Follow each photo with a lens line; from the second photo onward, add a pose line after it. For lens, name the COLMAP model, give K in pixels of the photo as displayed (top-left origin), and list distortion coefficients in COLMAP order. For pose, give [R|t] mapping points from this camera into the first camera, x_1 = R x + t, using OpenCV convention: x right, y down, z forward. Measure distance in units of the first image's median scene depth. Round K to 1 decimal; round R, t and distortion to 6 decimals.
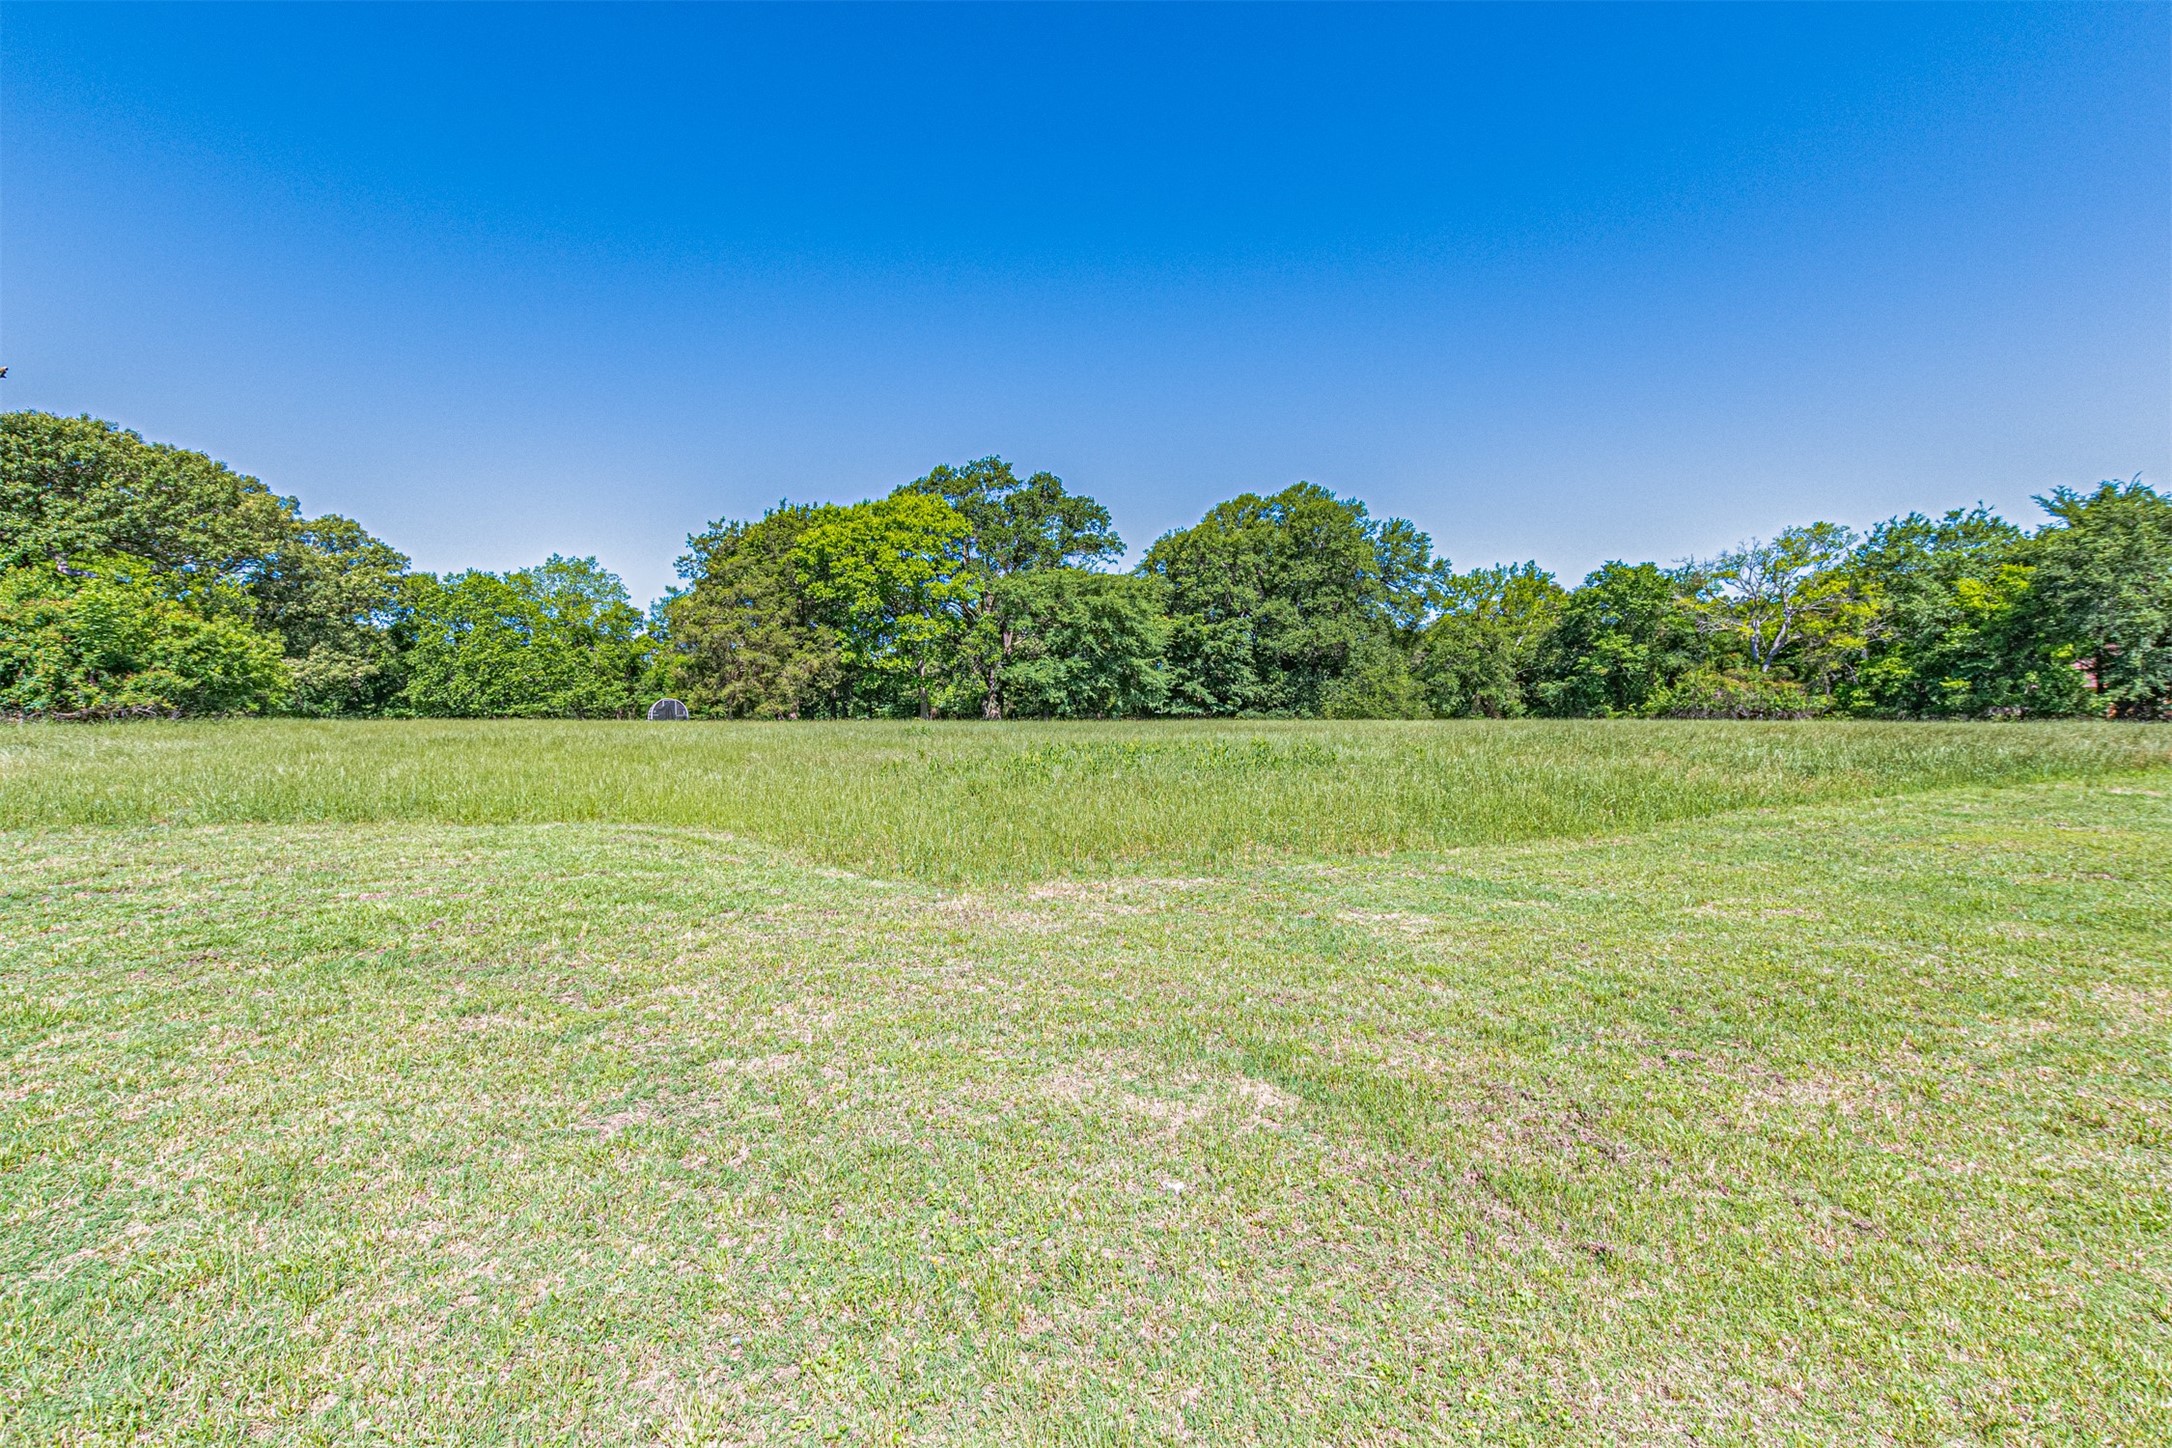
lens RADIAL K [[985.9, 0, 1081.0], [0, 985.9, 724.5], [0, 0, 1]] dist [-0.001670, 0.000110]
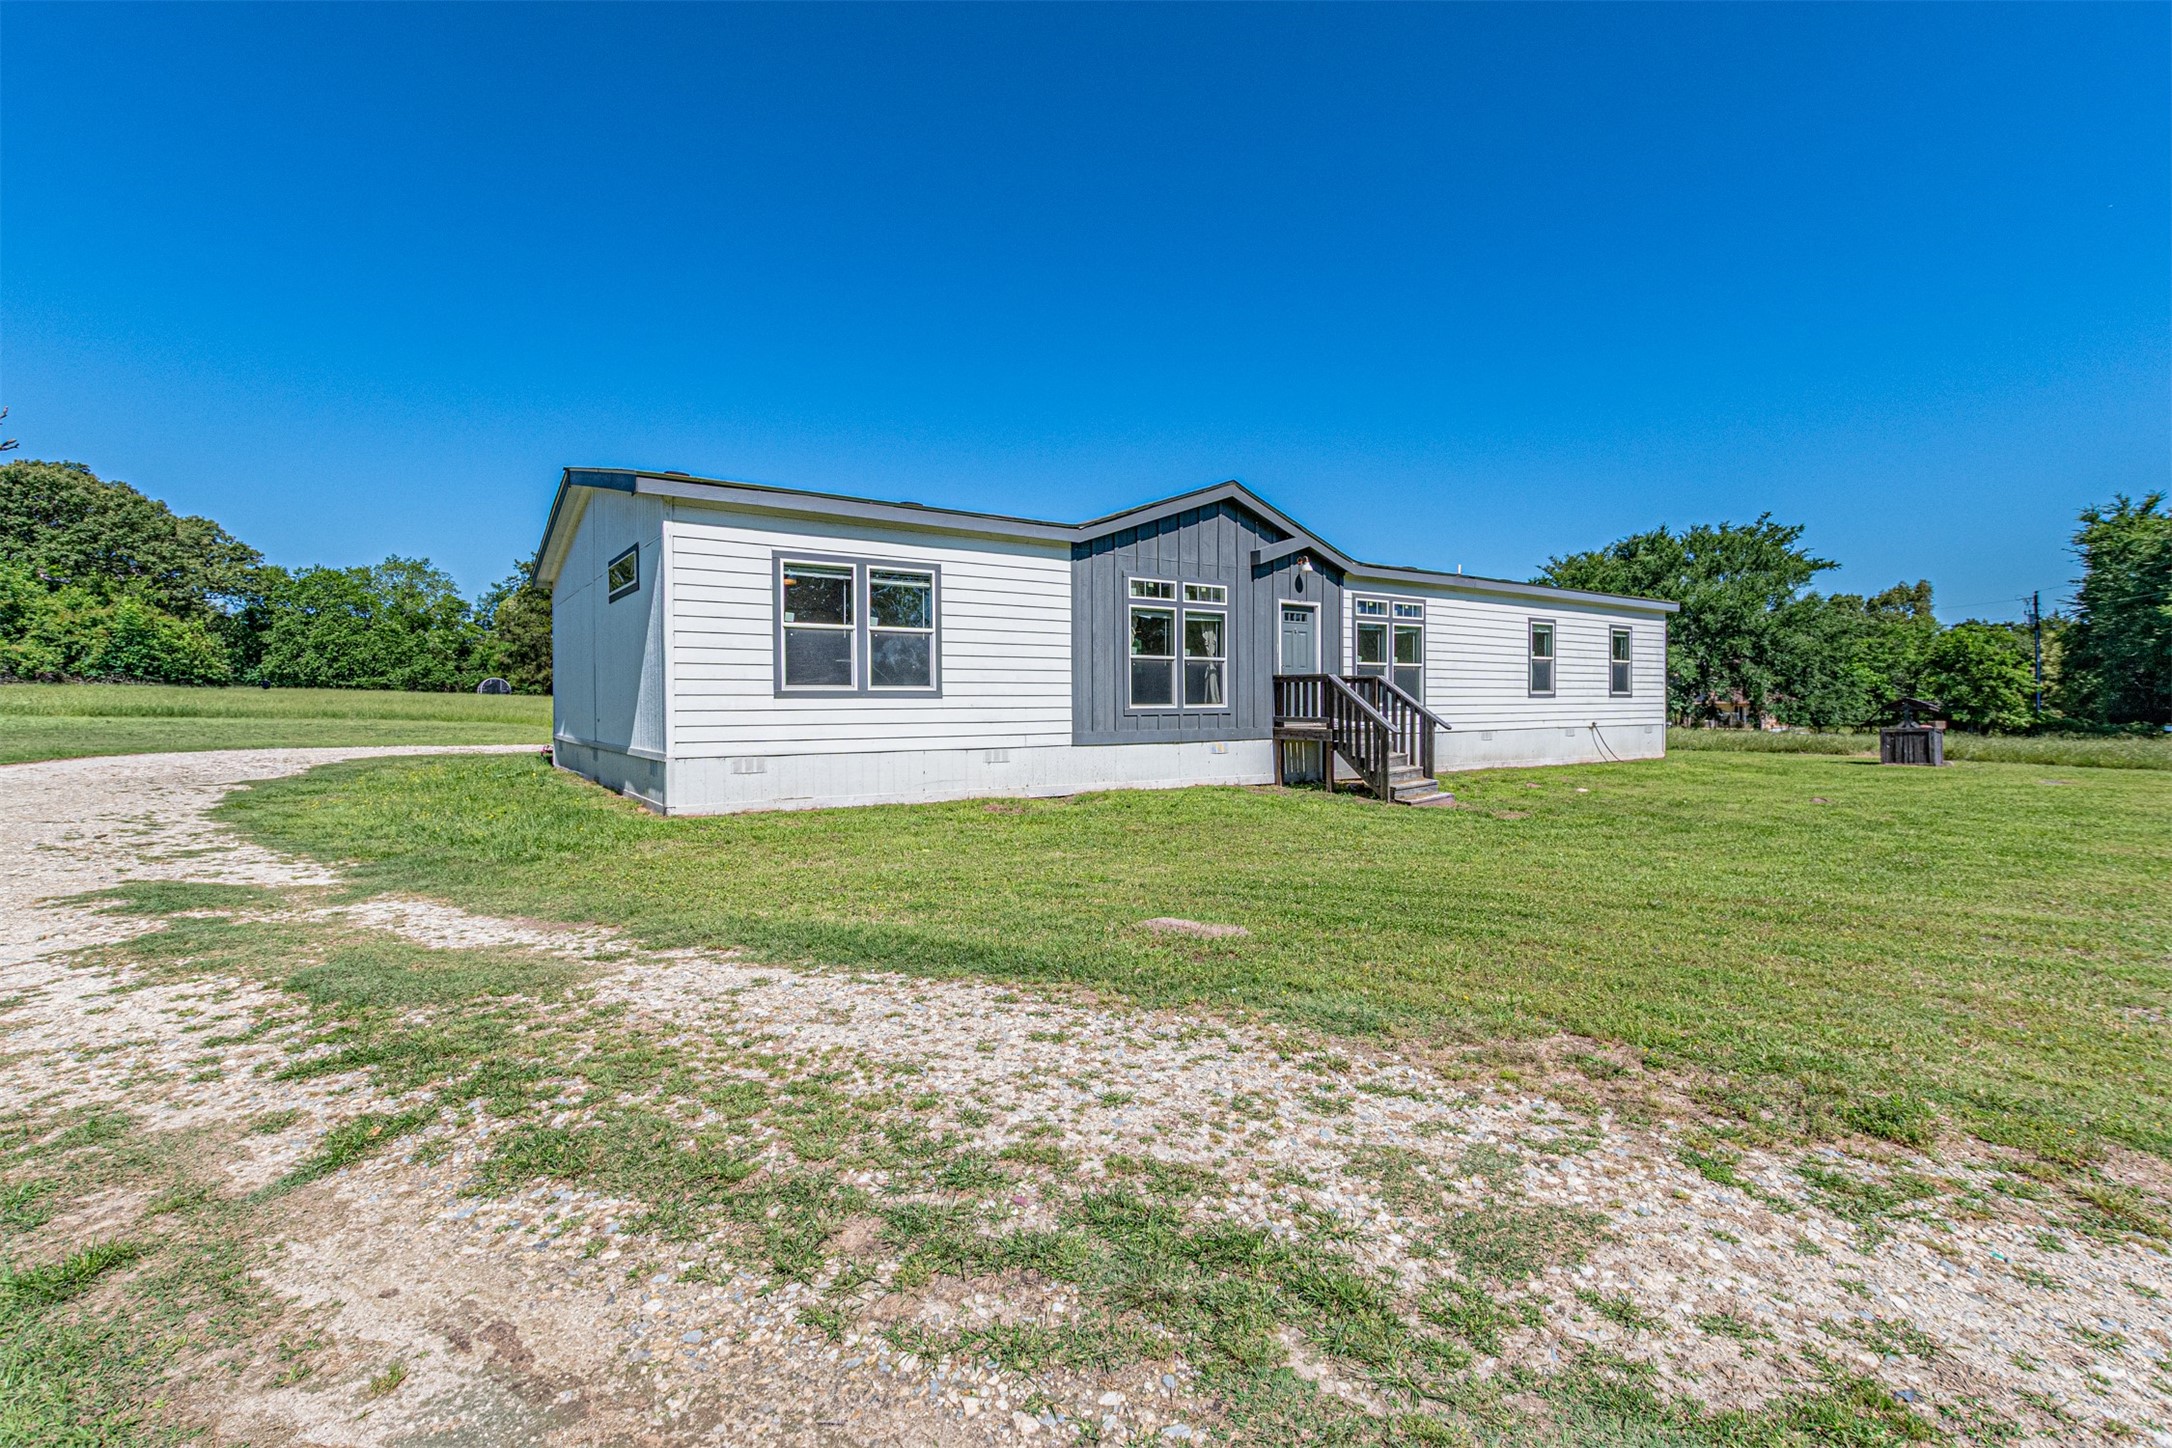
lens RADIAL K [[985.9, 0, 1093.1], [0, 985.9, 723.7], [0, 0, 1]] dist [-0.001670, 0.000110]
pose [[0.986531, 0.023184, 0.161921, 0.136769], [-0.025075, 0.999639, 0.009648, 0.002532], [-0.161639, -0.013578, 0.986757, -0.371300]]
